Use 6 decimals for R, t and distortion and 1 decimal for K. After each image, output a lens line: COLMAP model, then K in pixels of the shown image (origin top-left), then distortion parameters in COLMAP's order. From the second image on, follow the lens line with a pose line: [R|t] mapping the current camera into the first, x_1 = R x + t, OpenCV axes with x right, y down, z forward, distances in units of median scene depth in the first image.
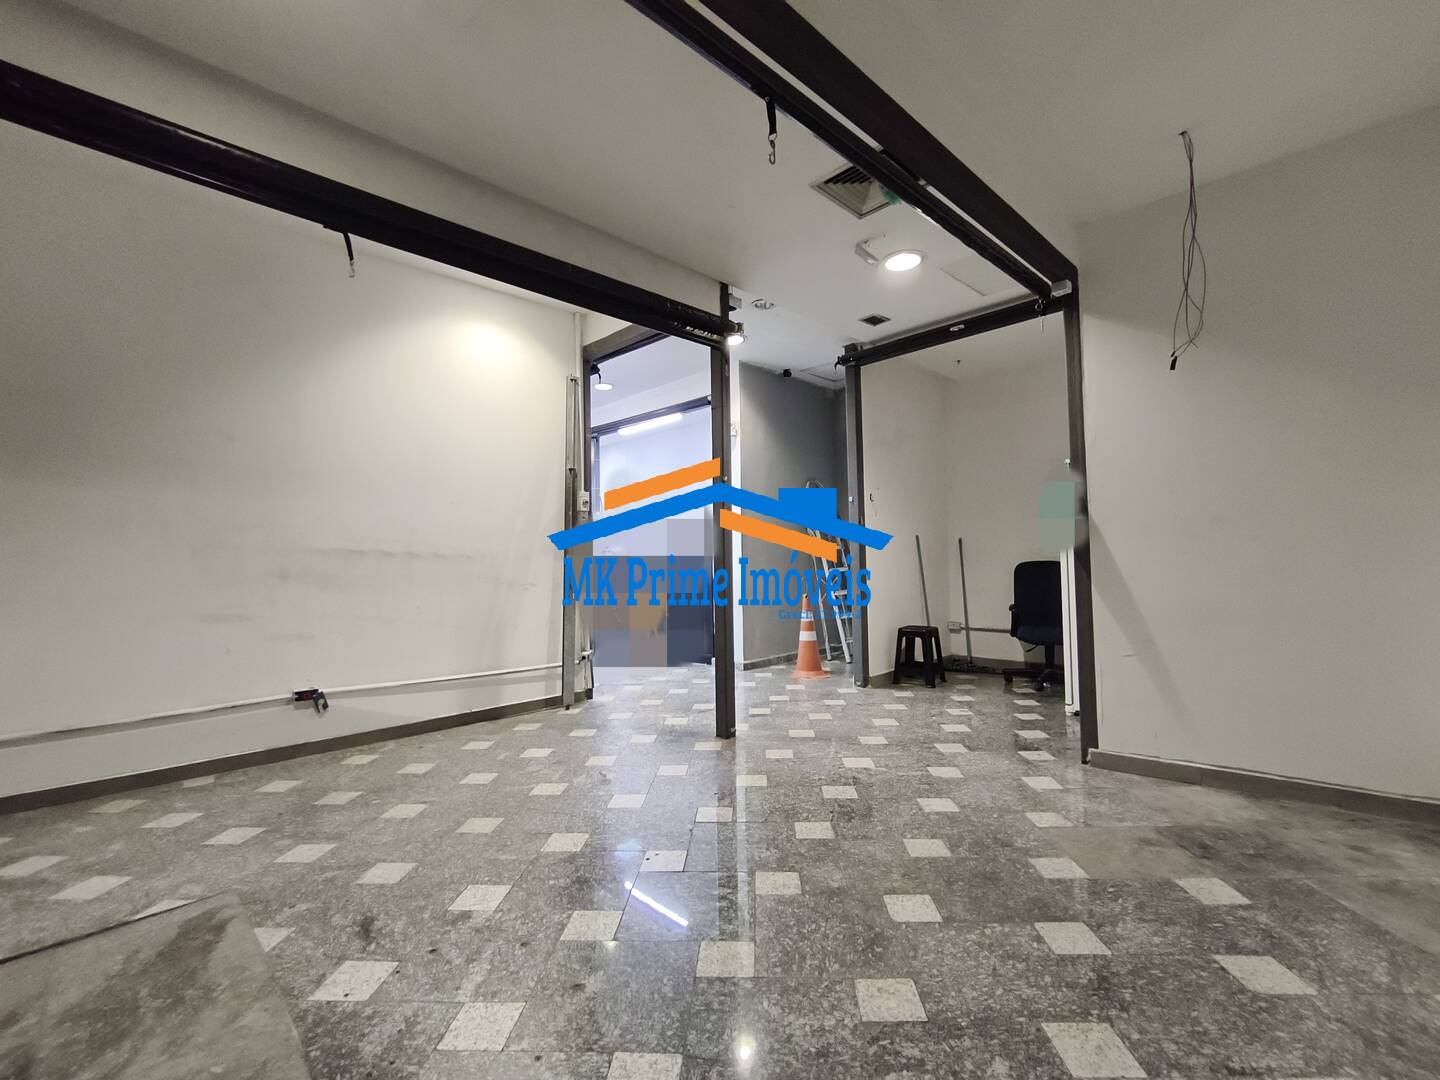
lens RADIAL K [[631.9, 0, 731.0], [0, 631.9, 535.0], [0, 0, 1]] dist [-0.002054, 0.001626]
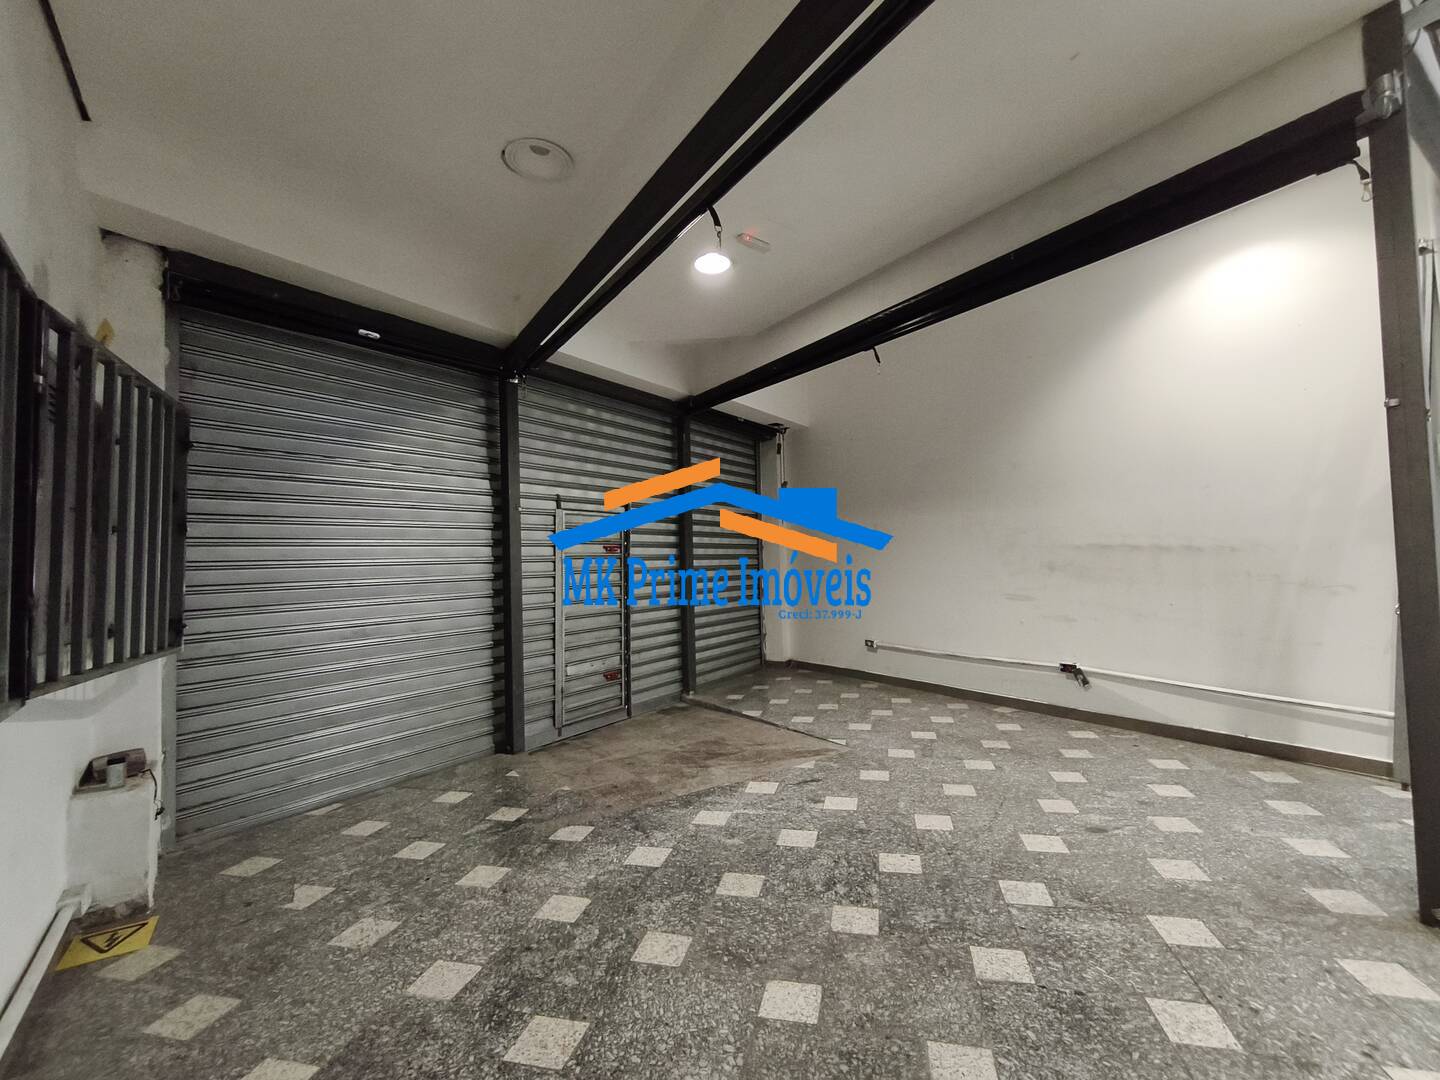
lens RADIAL K [[631.9, 0, 731.0], [0, 631.9, 535.0], [0, 0, 1]] dist [-0.002054, 0.001626]
pose [[-0.183957, -0.016607, -0.982794, 0.859886], [0.073623, 0.996816, -0.030624, -0.011308], [0.980173, -0.077989, -0.182149, 0.842755]]
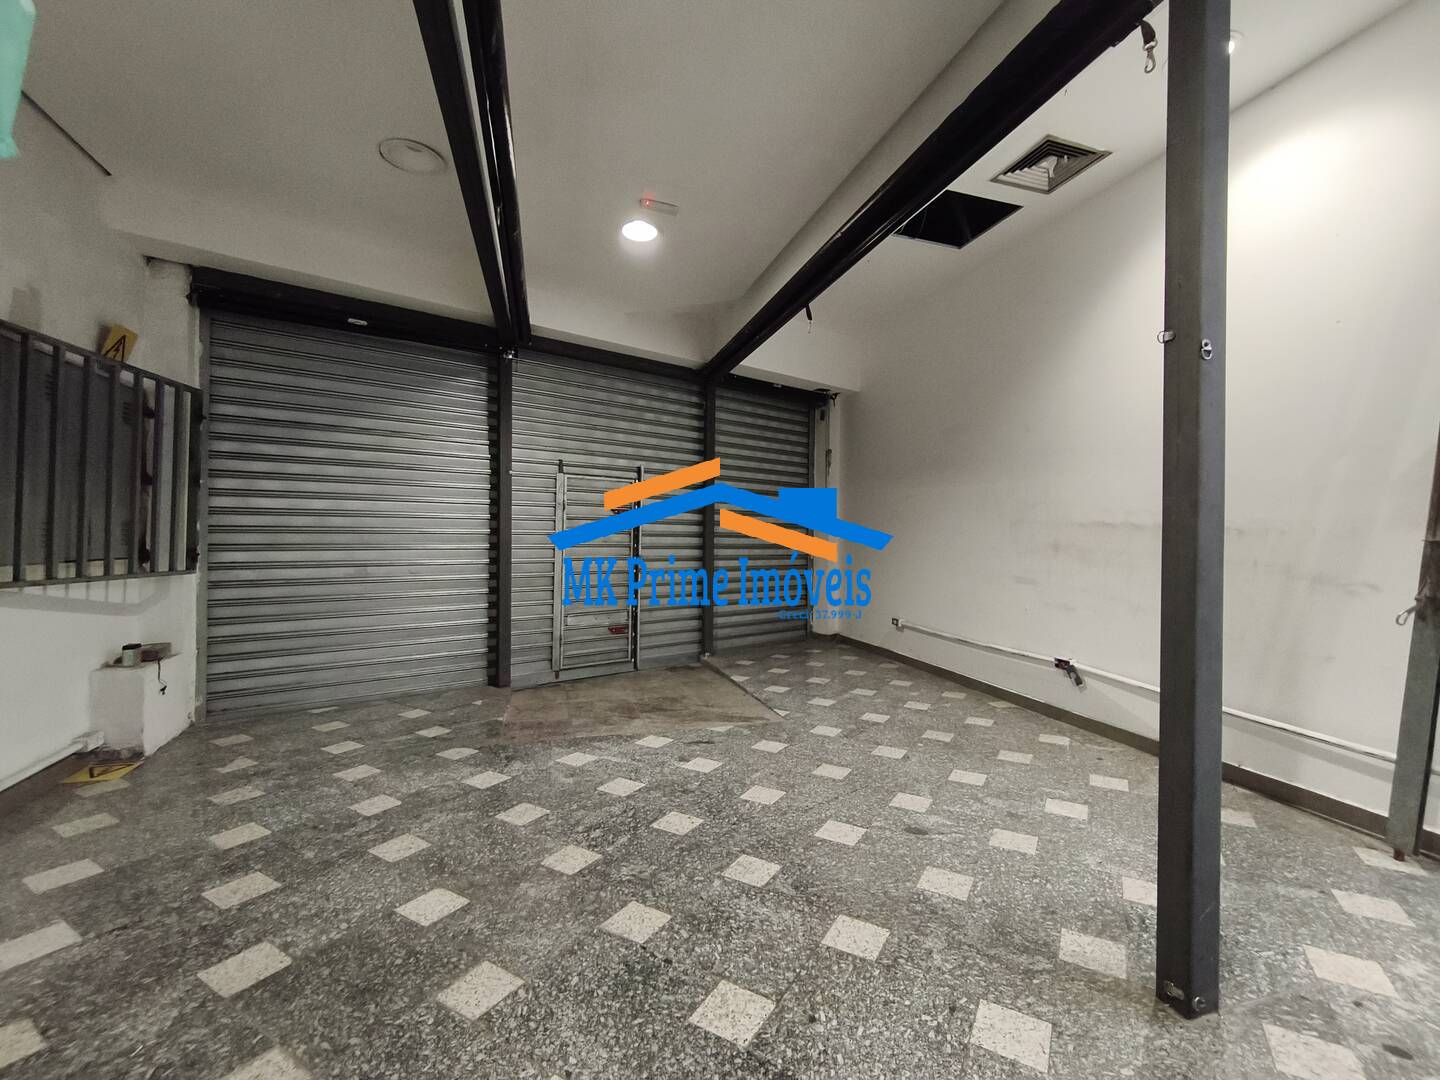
lens RADIAL K [[631.9, 0, 731.0], [0, 631.9, 535.0], [0, 0, 1]] dist [-0.002054, 0.001626]
pose [[-0.469277, 0.013855, -0.882942, 0.681063], [0.033914, 0.999422, -0.002342, 0.036076], [0.882399, -0.031043, -0.469476, 1.395746]]
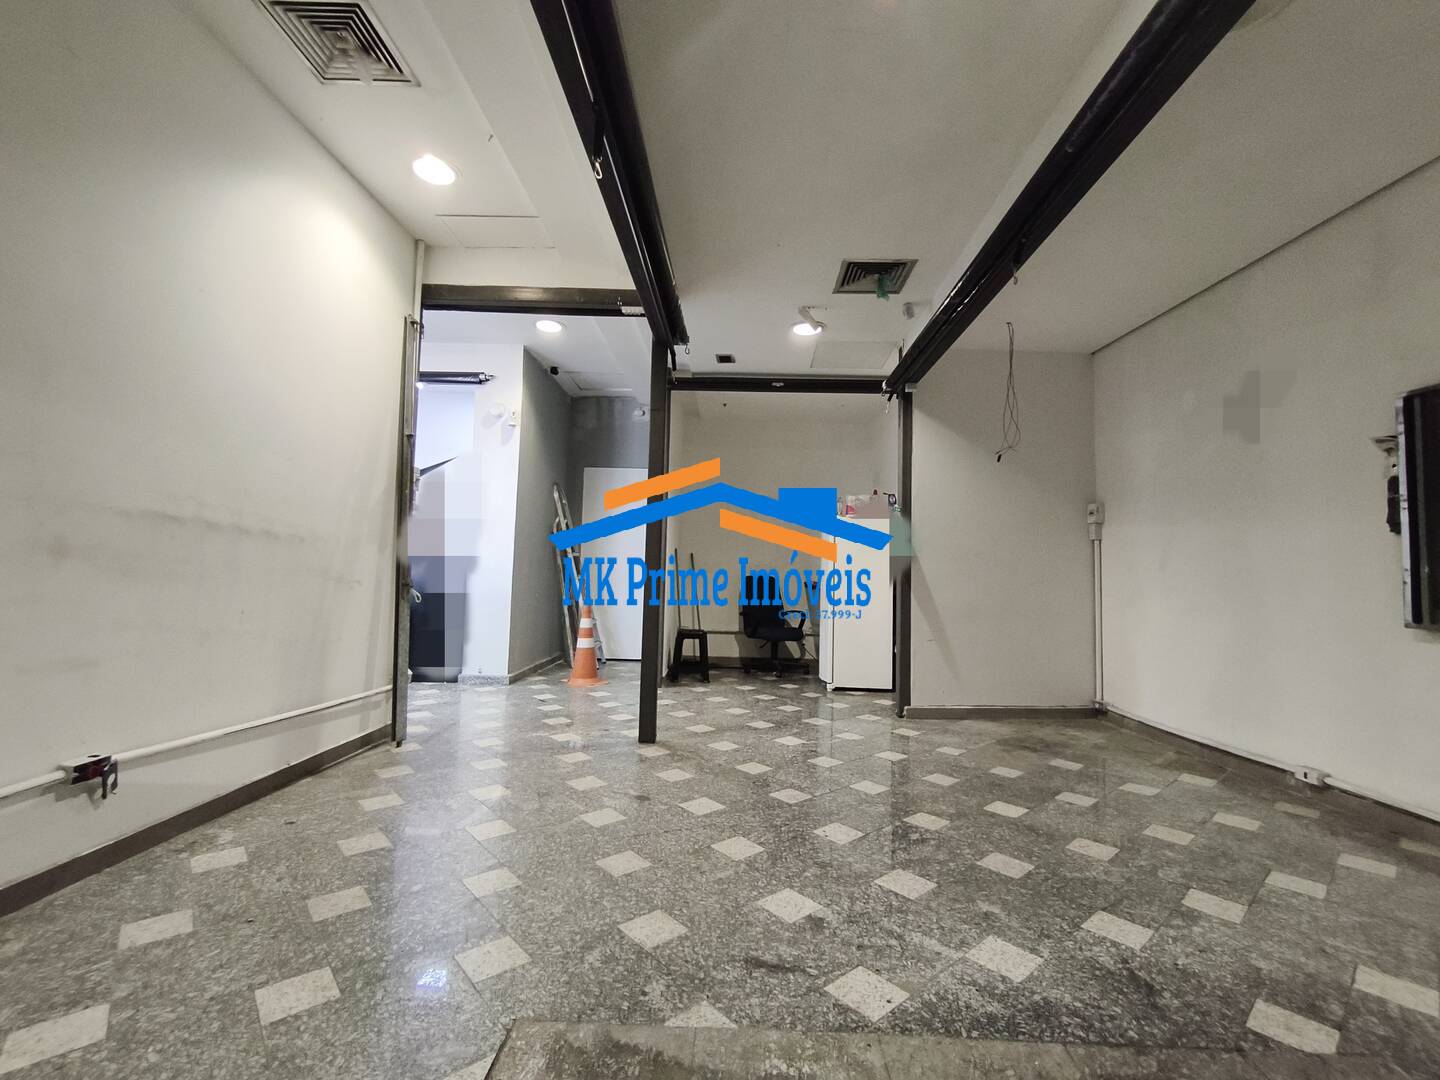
lens RADIAL K [[631.9, 0, 731.0], [0, 631.9, 535.0], [0, 0, 1]] dist [-0.002054, 0.001626]
pose [[0.715573, 0.081185, 0.693804, -0.925488], [-0.067113, 0.996619, -0.047400, 0.052222], [-0.695306, -0.012645, 0.718602, 0.300115]]
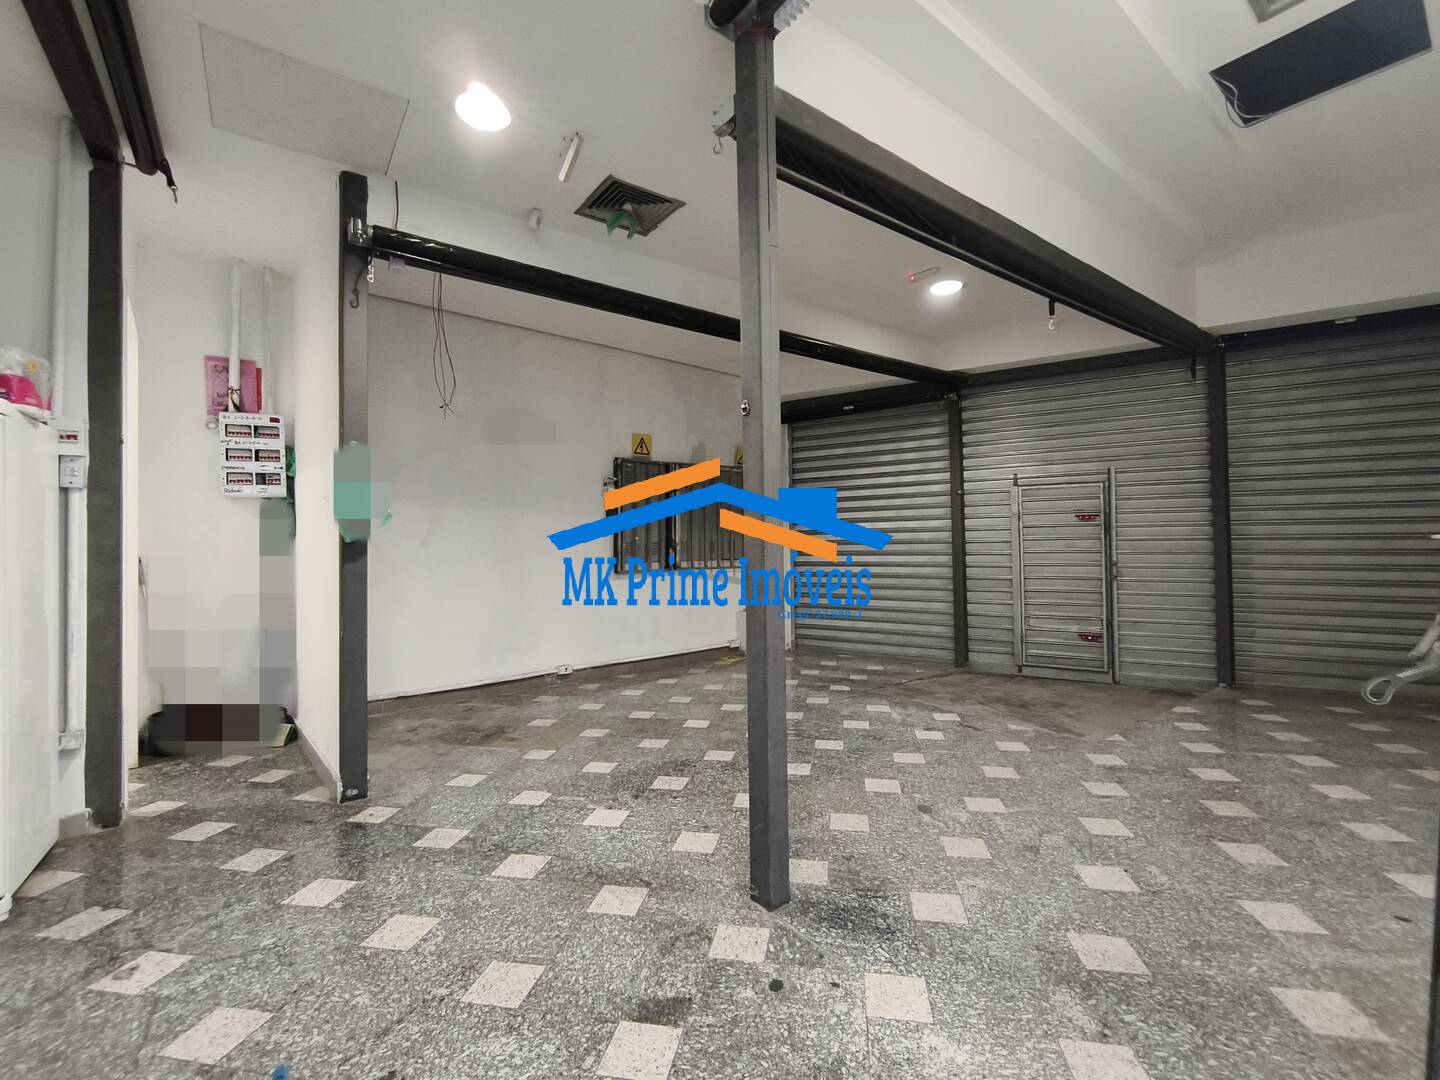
lens RADIAL K [[631.9, 0, 731.0], [0, 631.9, 535.0], [0, 0, 1]] dist [-0.002054, 0.001626]
pose [[-0.990560, 0.034785, 0.132593, -0.080762], [0.027548, 0.998049, -0.056030, 0.080837], [-0.134283, -0.051849, -0.989586, 2.246397]]
